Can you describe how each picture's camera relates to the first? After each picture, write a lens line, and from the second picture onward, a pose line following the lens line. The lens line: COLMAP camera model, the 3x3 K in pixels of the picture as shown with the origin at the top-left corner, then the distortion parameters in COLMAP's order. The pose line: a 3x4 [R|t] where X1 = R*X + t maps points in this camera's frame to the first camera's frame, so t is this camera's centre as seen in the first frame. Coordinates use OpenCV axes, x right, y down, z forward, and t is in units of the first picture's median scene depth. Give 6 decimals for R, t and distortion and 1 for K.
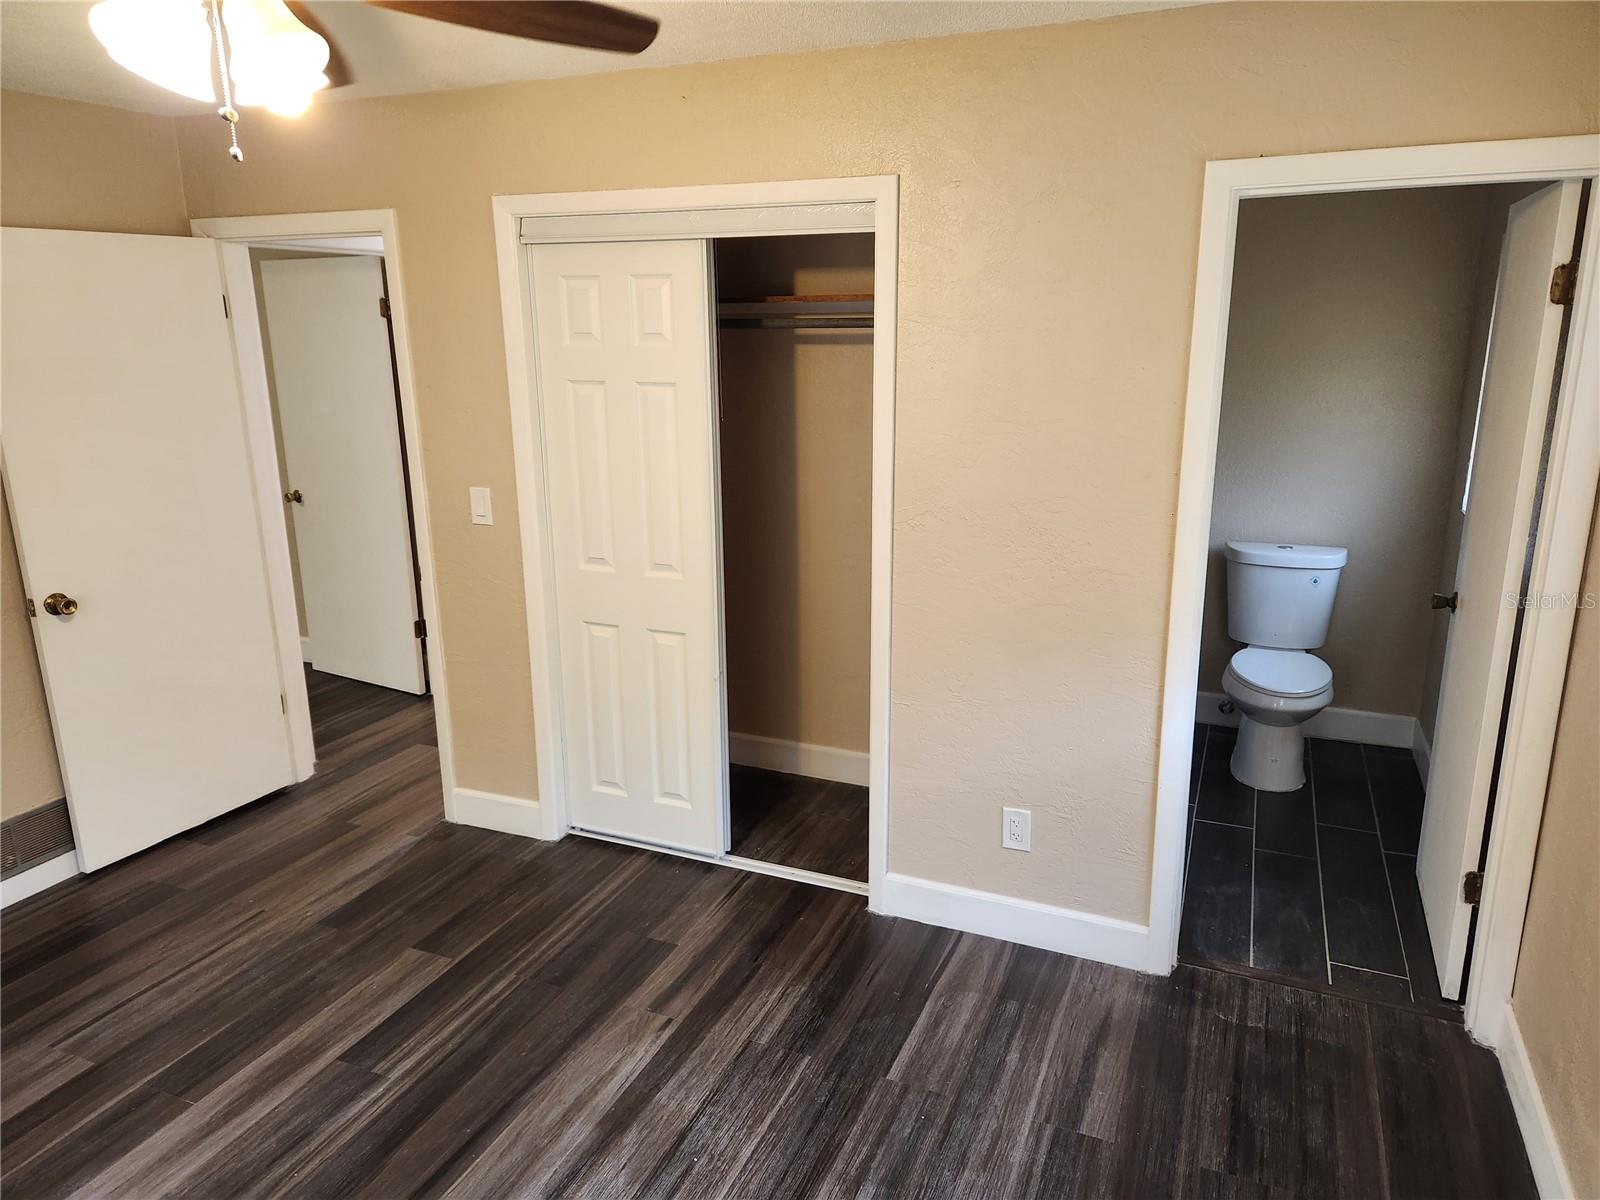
lens RADIAL K [[1068.7, 0, 830.8], [0, 1068.7, 590.0], [0, 0, 1]] dist [0.056492, -0.040772]
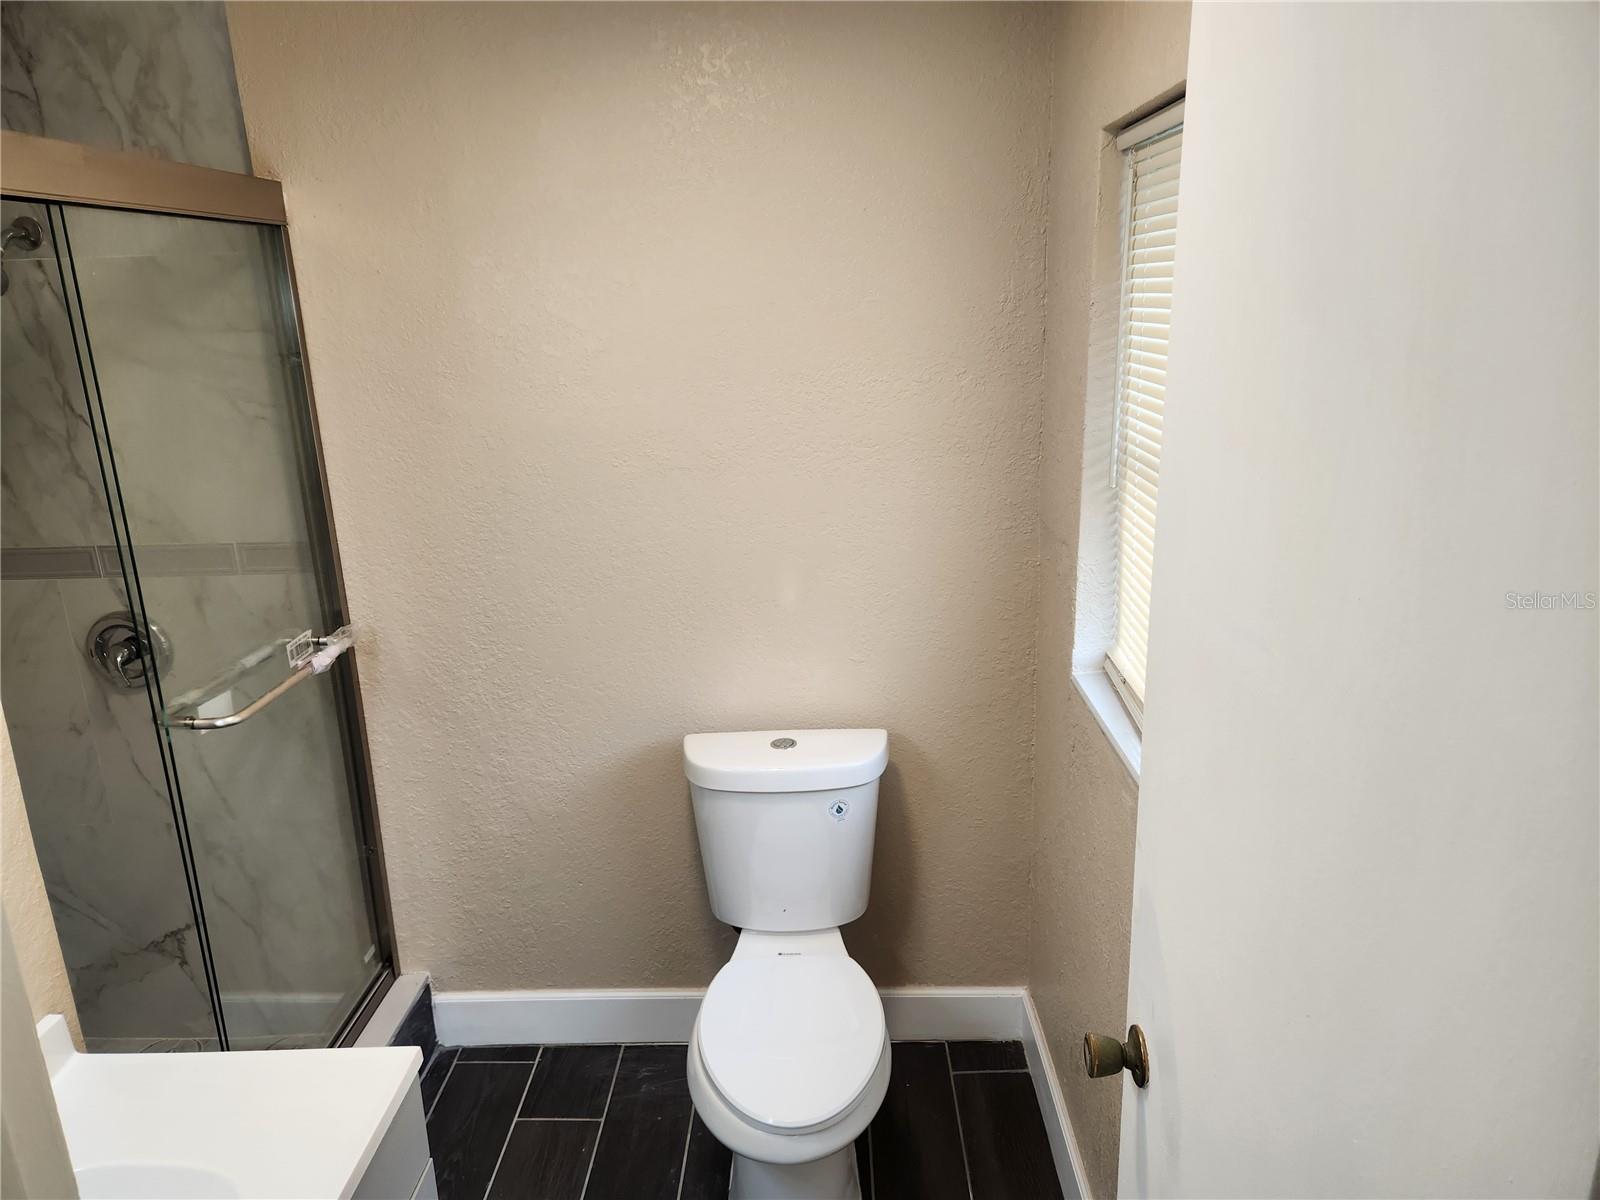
lens RADIAL K [[1068.7, 0, 797.9], [0, 1068.7, 605.0], [0, 0, 1]] dist [0.056492, -0.040772]
pose [[0.932803, -0.098493, 0.346666, 0.252185], [0.095533, 0.995095, 0.025663, -0.127545], [-0.347494, 0.009179, 0.937637, 0.499225]]
